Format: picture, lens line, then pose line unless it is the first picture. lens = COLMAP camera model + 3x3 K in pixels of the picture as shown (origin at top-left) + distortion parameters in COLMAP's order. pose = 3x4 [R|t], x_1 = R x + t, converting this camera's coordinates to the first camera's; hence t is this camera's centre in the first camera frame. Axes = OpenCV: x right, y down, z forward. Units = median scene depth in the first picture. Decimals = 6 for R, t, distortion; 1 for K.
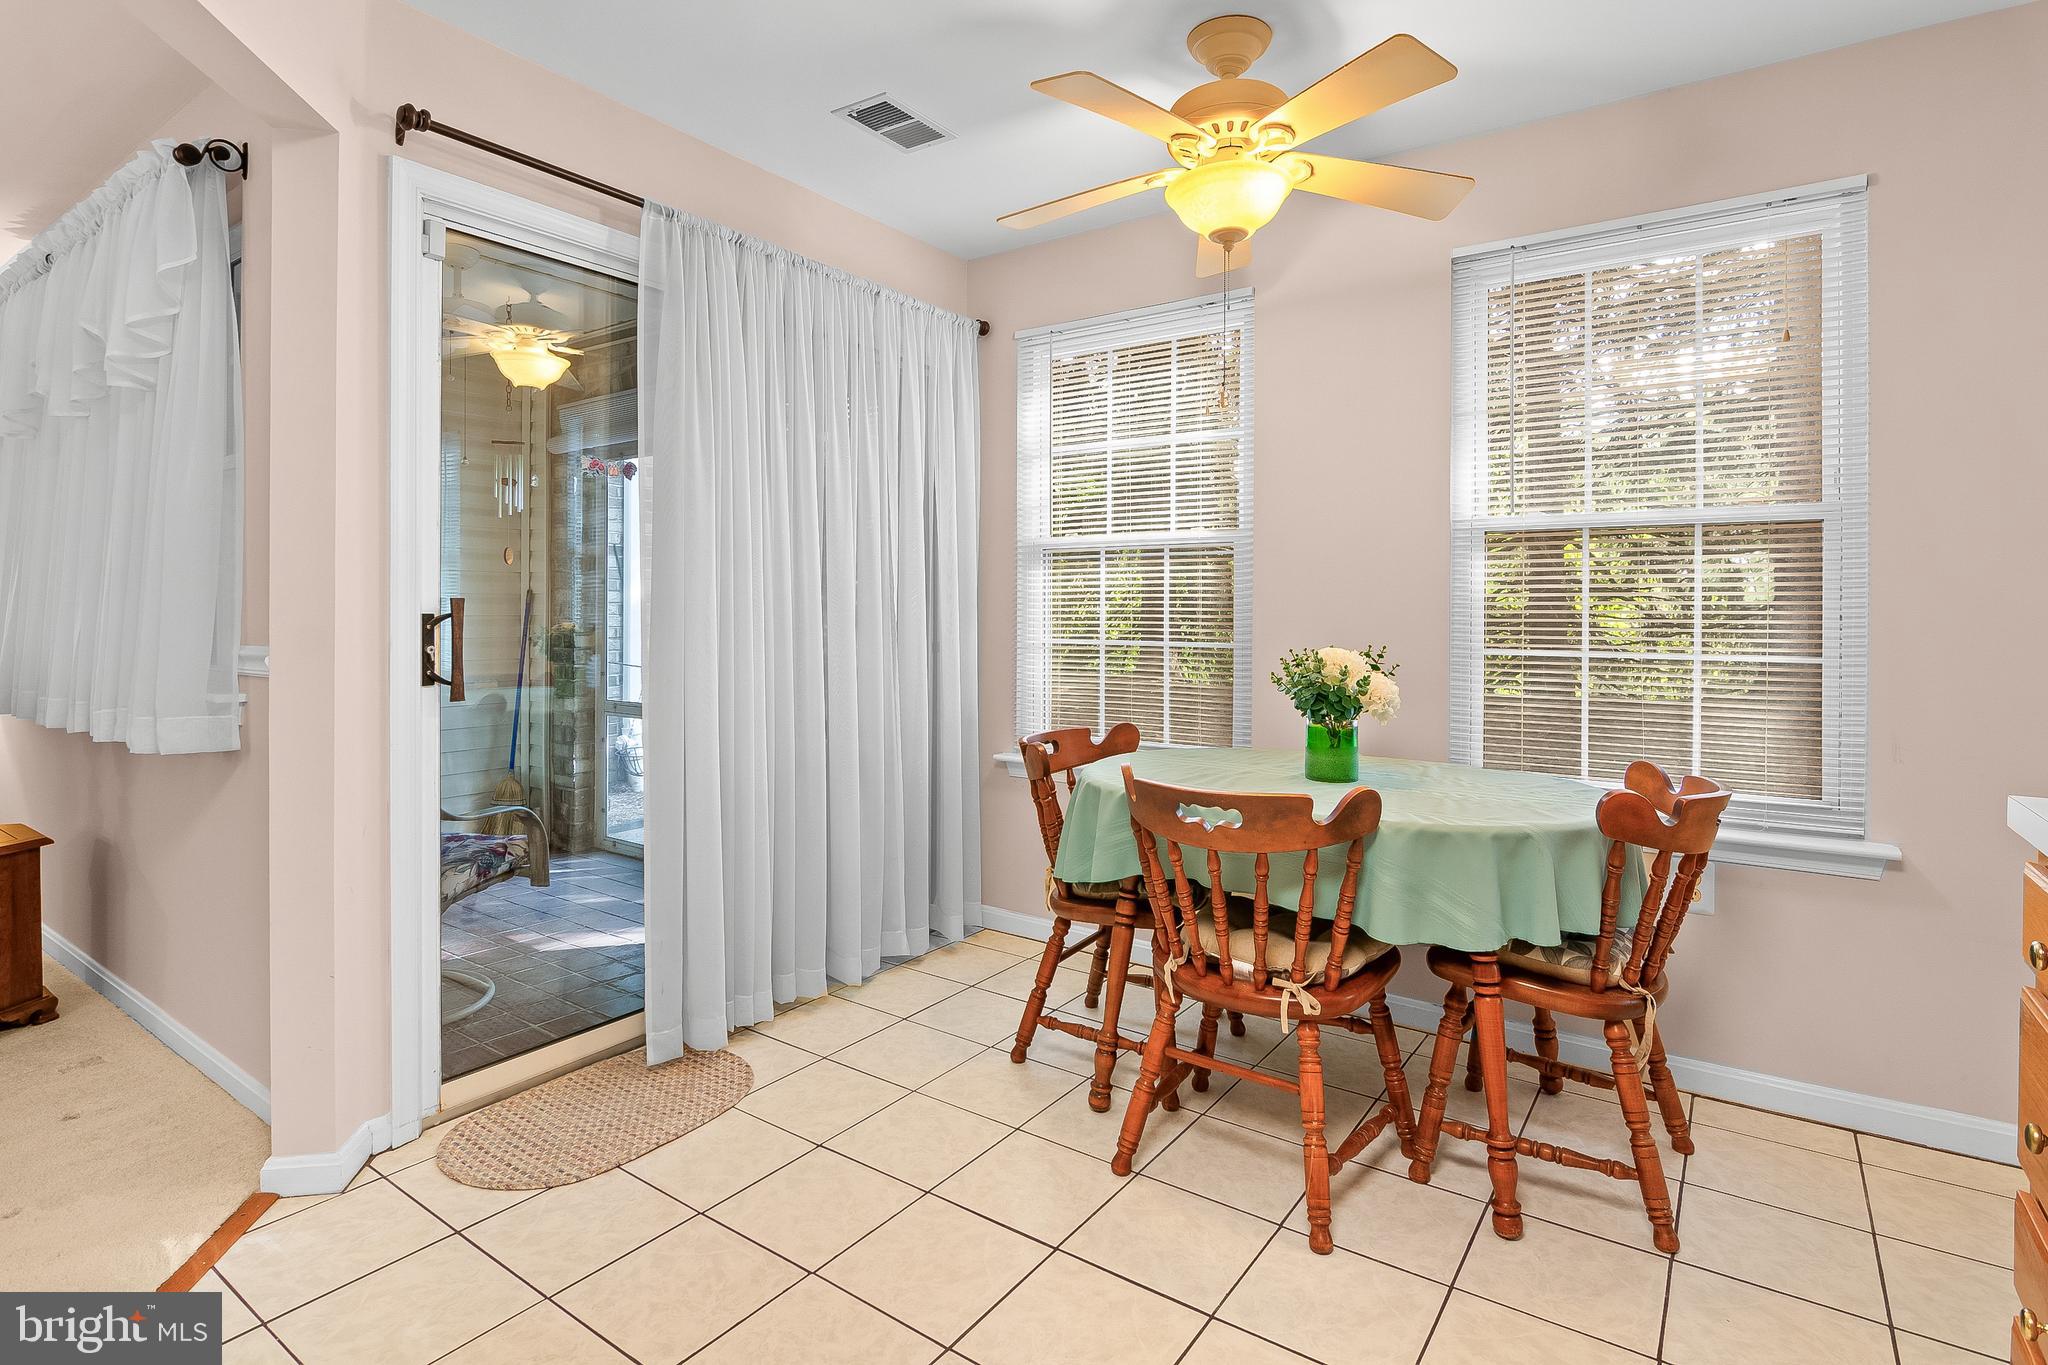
lens RADIAL K [[1015.4, 0, 1030.6], [0, 1015.4, 627.2], [0, 0, 1]] dist [-0.005619, -0.003009]
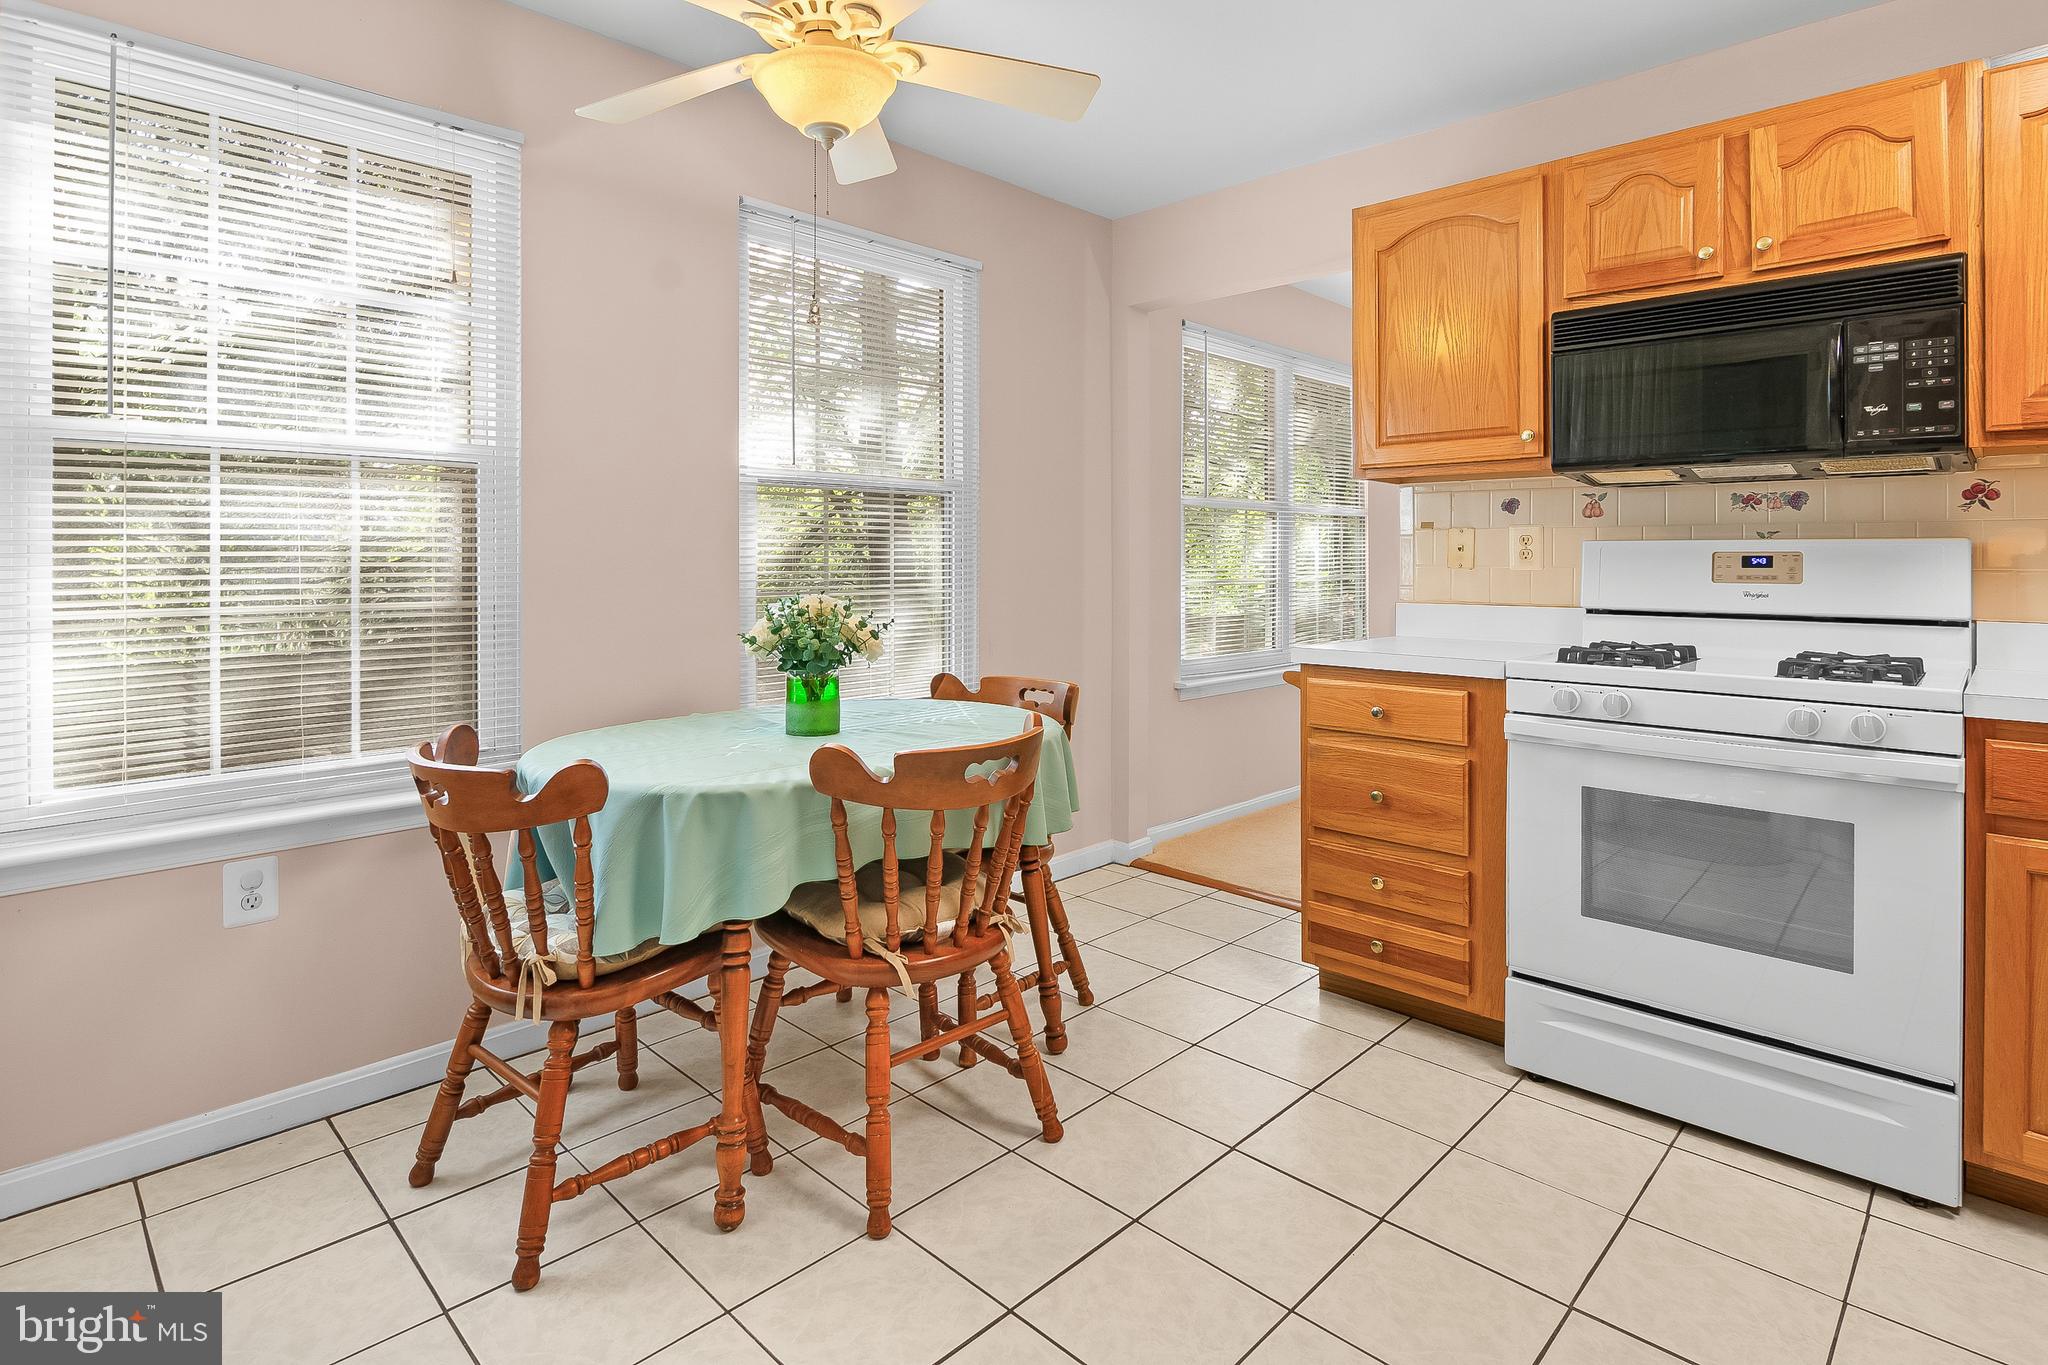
lens RADIAL K [[1035.4, 0, 1026.8], [0, 1035.4, 552.3], [0, 0, 1]] dist [0.002534, 0.000115]
pose [[0.157638, 0.006249, 0.987477, -0.601120], [0.009798, 0.999921, -0.007892, -0.005893], [-0.987448, 0.010920, 0.157564, 0.616480]]
